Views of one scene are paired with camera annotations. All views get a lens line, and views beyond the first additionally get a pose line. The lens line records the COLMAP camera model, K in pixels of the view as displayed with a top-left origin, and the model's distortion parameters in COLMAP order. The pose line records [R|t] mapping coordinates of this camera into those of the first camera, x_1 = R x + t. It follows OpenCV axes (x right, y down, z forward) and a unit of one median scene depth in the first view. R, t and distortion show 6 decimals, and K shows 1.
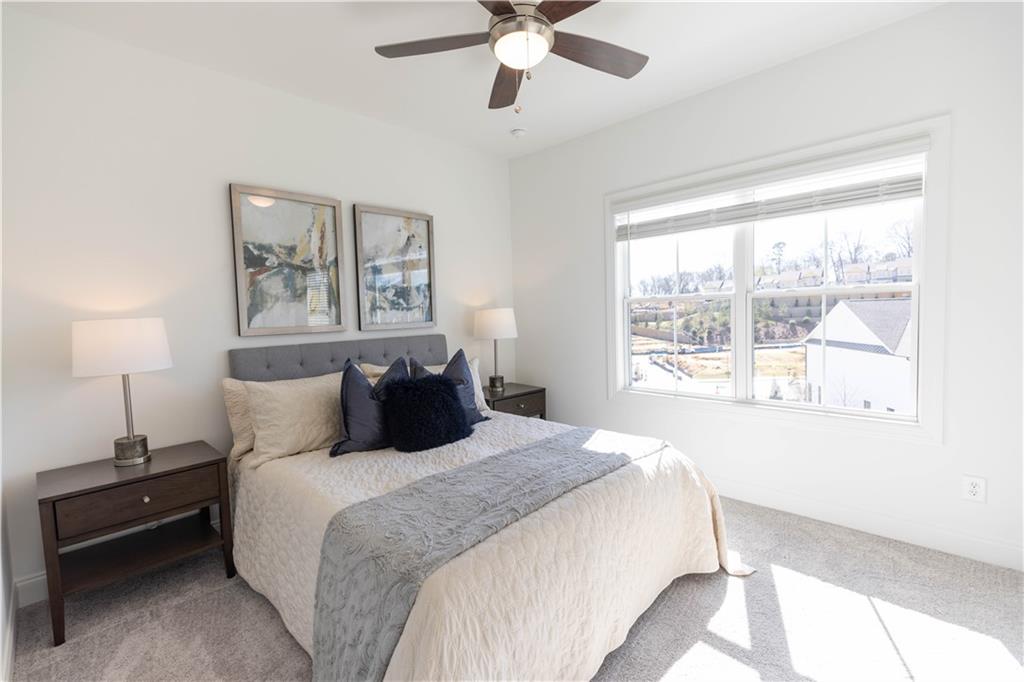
lens RADIAL K [[454.5, 0, 509.9], [0, 454.5, 337.1], [0, 0, 1]] dist [-0.000043, 0.000748]
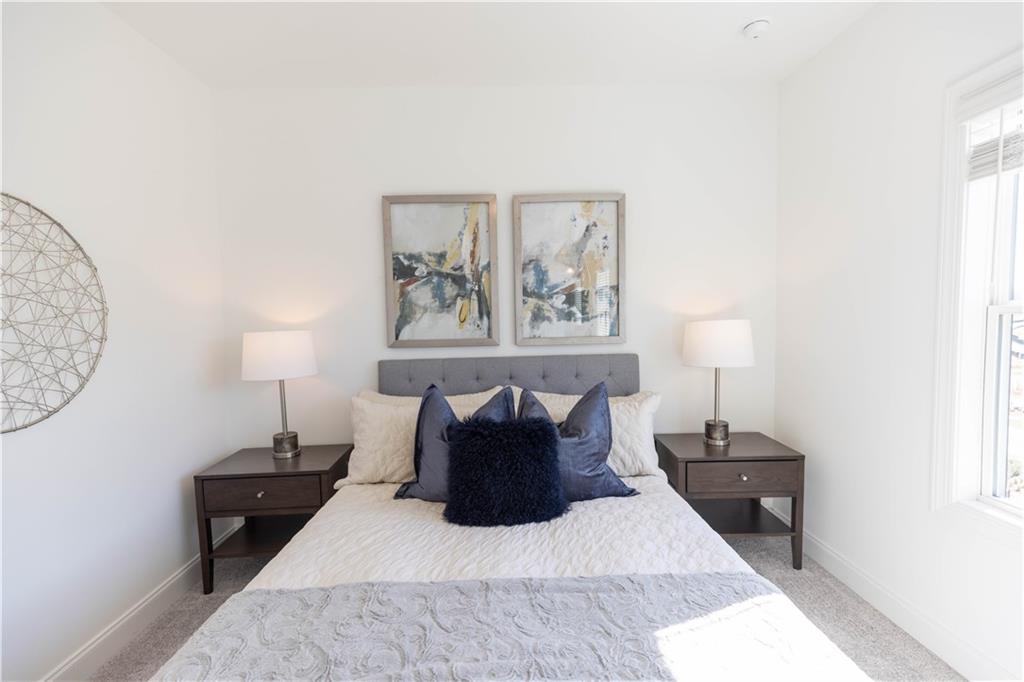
lens RADIAL K [[454.5, 0, 514.2], [0, 454.5, 344.7], [0, 0, 1]] dist [-0.000043, 0.000748]
pose [[0.722119, 0.059737, -0.689185, 0.272527], [-0.038123, 0.998187, 0.046576, -0.059517], [0.690718, -0.007360, 0.723087, 0.414368]]
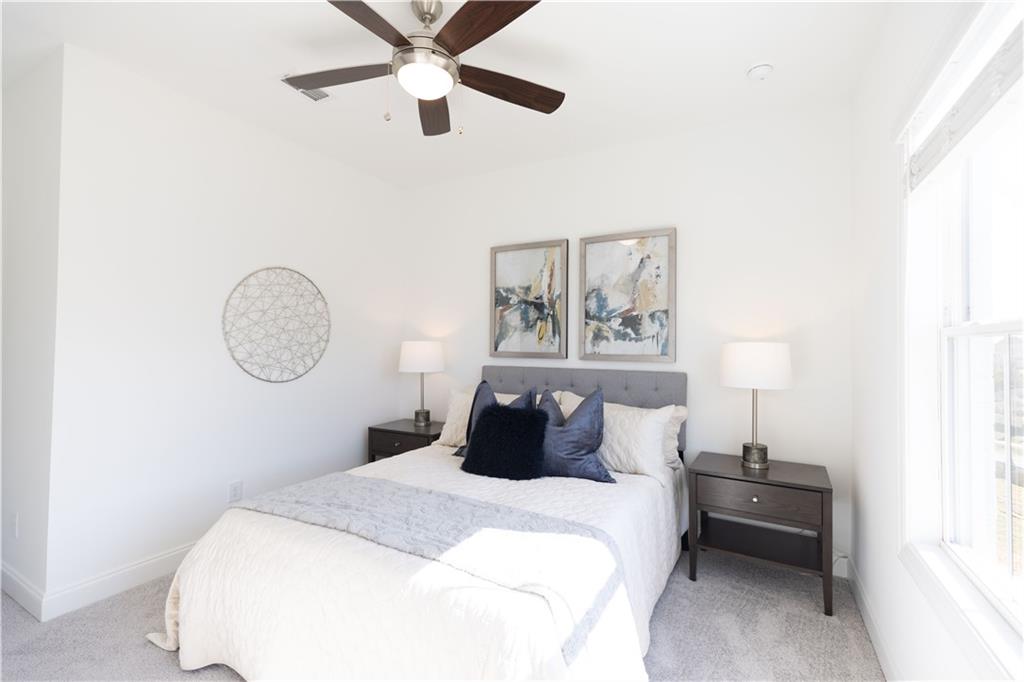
lens RADIAL K [[454.5, 0, 506.9], [0, 454.5, 340.2], [0, 0, 1]] dist [-0.000043, 0.000748]
pose [[0.259045, 0.028022, -0.965459, 0.670768], [-0.068758, 0.997578, 0.010506, -0.061943], [0.963415, 0.063662, 0.260344, 0.616251]]
